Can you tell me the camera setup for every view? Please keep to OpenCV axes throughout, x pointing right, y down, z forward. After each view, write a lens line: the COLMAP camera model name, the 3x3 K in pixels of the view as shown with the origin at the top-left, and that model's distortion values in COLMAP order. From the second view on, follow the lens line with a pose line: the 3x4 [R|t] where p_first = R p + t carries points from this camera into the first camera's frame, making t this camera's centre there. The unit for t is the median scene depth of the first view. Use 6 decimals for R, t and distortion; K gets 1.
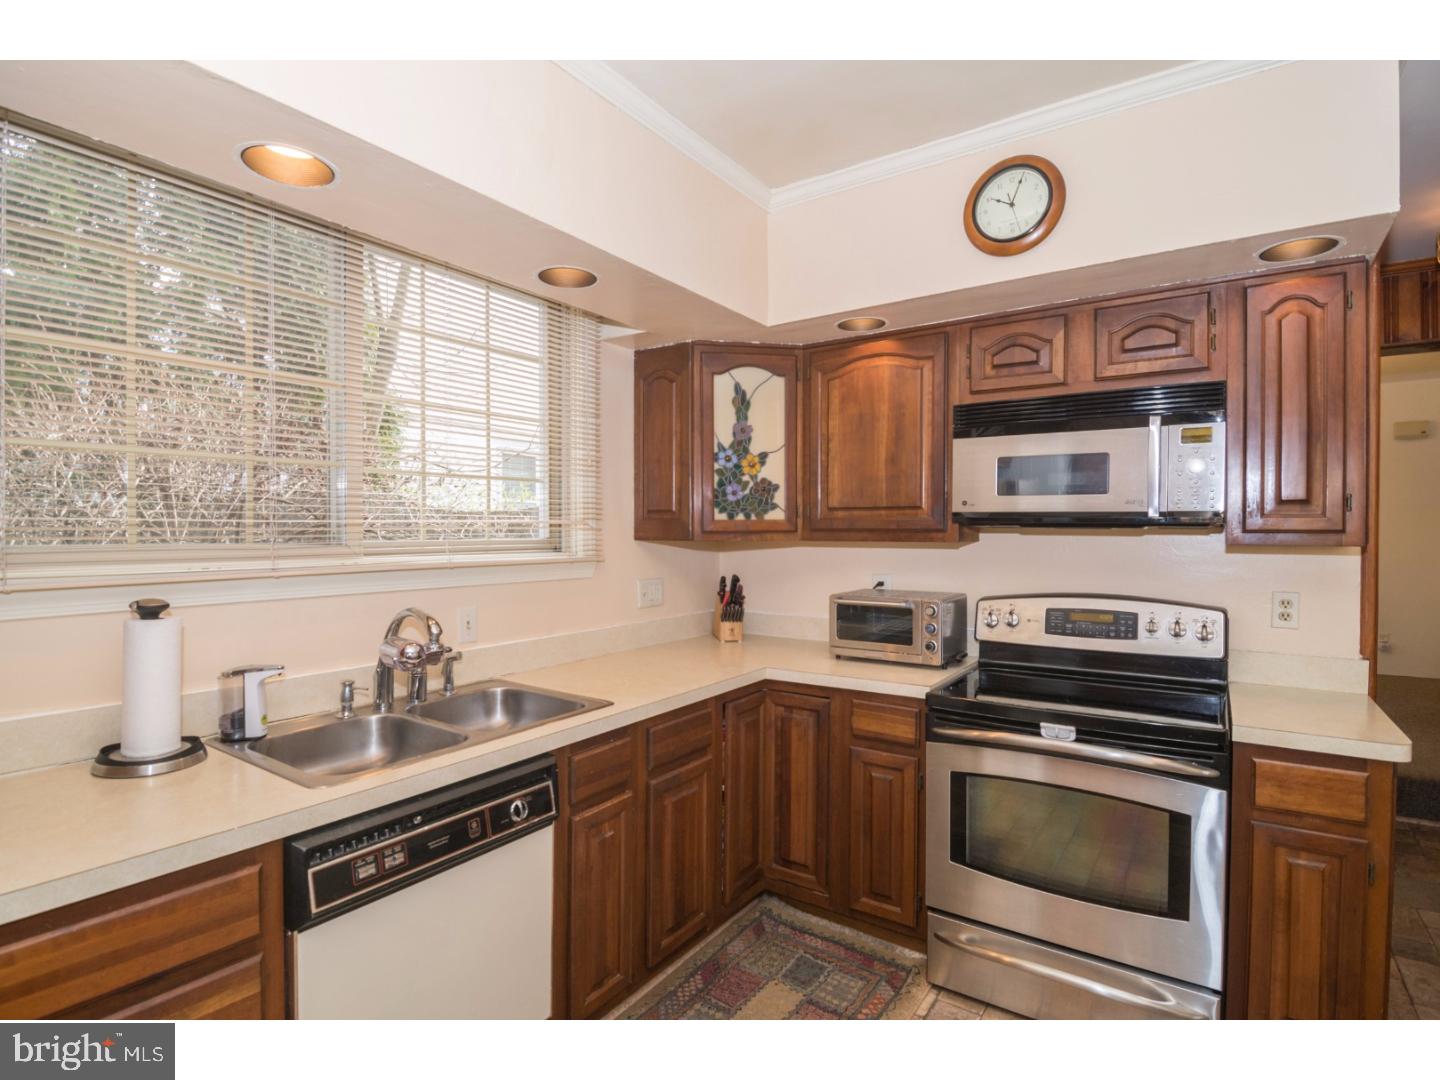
lens RADIAL K [[715.9, 0, 720.0], [0, 715.9, 540.0], [0, 0, 1]] dist [-0.021132, -0.001626]
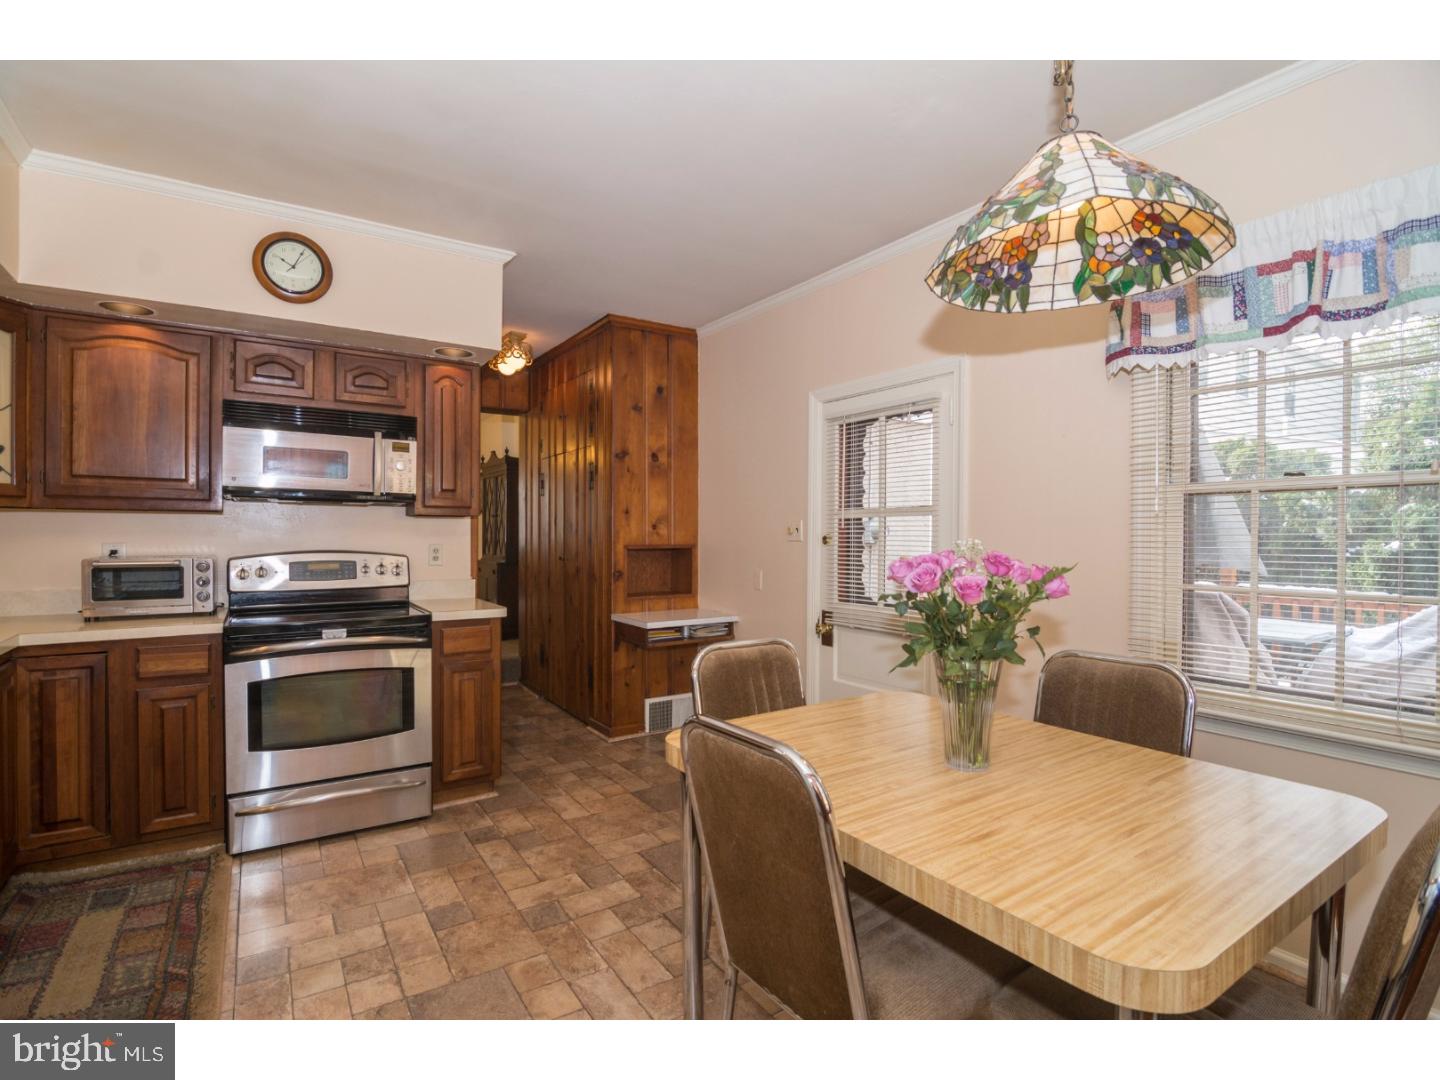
lens RADIAL K [[715.9, 0, 720.0], [0, 715.9, 540.0], [0, 0, 1]] dist [-0.021132, -0.001626]
pose [[0.369818, -0.005212, 0.929089, -0.526361], [0.003826, 0.999984, 0.004087, 0.056757], [-0.929096, 0.002043, 0.369832, -0.267539]]
